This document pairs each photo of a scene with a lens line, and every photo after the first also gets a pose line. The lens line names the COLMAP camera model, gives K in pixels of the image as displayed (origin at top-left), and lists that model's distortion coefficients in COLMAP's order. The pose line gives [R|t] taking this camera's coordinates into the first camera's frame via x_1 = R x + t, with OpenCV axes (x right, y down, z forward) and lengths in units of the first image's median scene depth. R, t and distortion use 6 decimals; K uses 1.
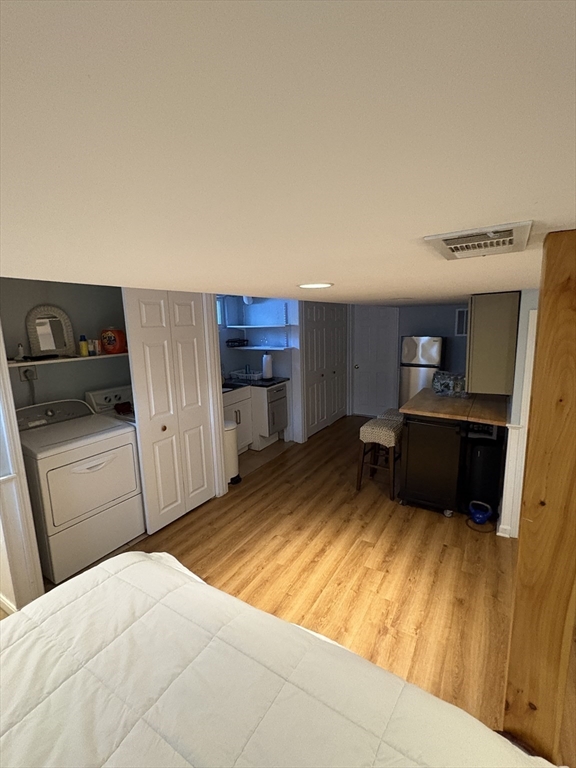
lens RADIAL K [[352.9, 0, 288.0], [0, 352.9, 384.0], [0, 0, 1]] dist [0.000051, 0.000033]
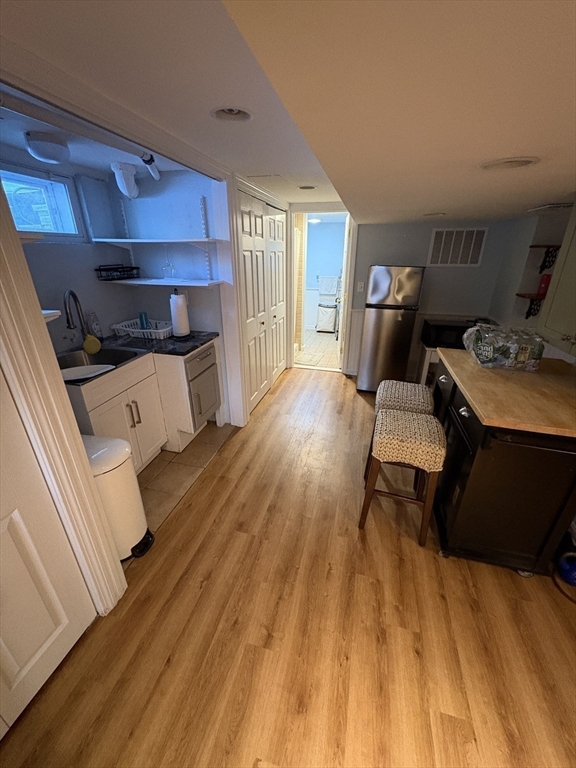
lens RADIAL K [[305.1, 0, 288.0], [0, 305.1, 384.0], [0, 0, 1]] dist [-0.001590, -0.000216]
pose [[0.958001, -0.087907, 0.272957, -0.035414], [0.023863, 0.972991, 0.229605, -0.052206], [-0.285769, -0.213448, 0.934225, 0.466691]]
